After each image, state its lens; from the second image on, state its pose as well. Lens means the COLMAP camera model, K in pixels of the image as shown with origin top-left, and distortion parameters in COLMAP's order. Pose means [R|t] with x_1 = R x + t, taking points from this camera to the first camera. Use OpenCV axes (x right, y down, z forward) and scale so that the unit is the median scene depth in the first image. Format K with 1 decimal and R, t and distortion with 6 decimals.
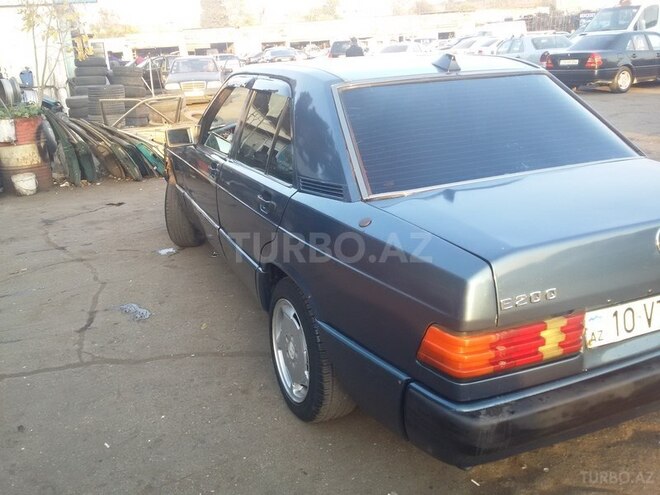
lens RADIAL K [[610.4, 0, 330.6], [0, 610.4, 246.1], [0, 0, 1]] dist [0.008664, 0.000000]
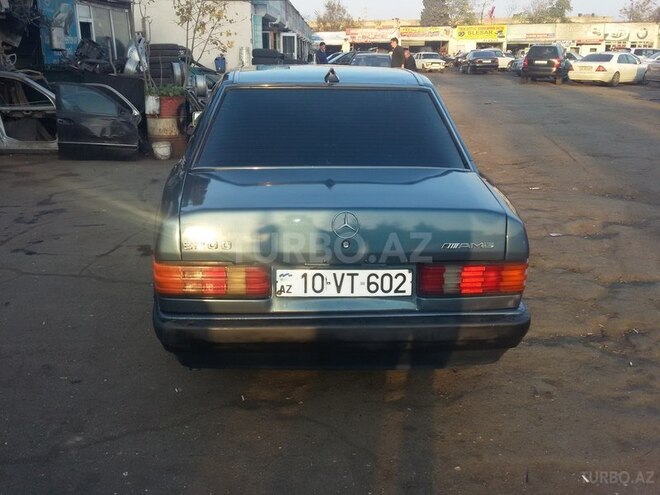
lens RADIAL K [[610.4, 0, 330.3], [0, 610.4, 245.7], [0, 0, 1]] dist [0.008664, 0.000000]
pose [[0.939717, 0.156238, -0.304172, 0.212306], [-0.155447, 0.987476, 0.026976, 0.001077], [0.304578, 0.021932, 0.952235, -0.051933]]
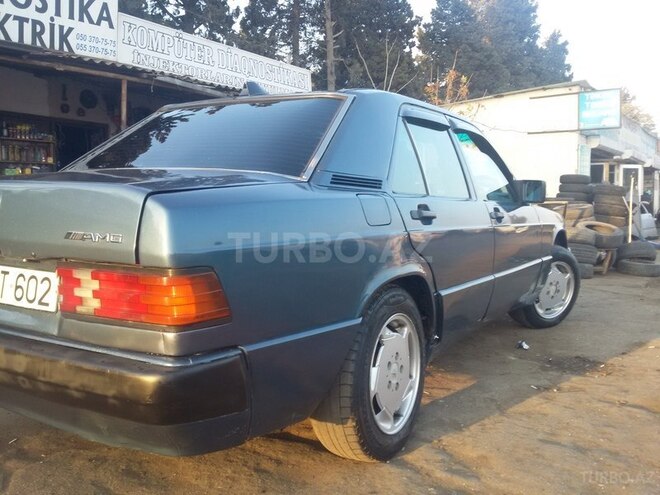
lens RADIAL K [[610.4, 0, 327.7], [0, 610.4, 246.4], [0, 0, 1]] dist [0.008664, 0.000000]
pose [[0.577375, 0.117770, -0.807941, 0.383583], [-0.288285, 0.955213, -0.066778, -0.007143], [0.763892, 0.271473, 0.585467, 0.191671]]
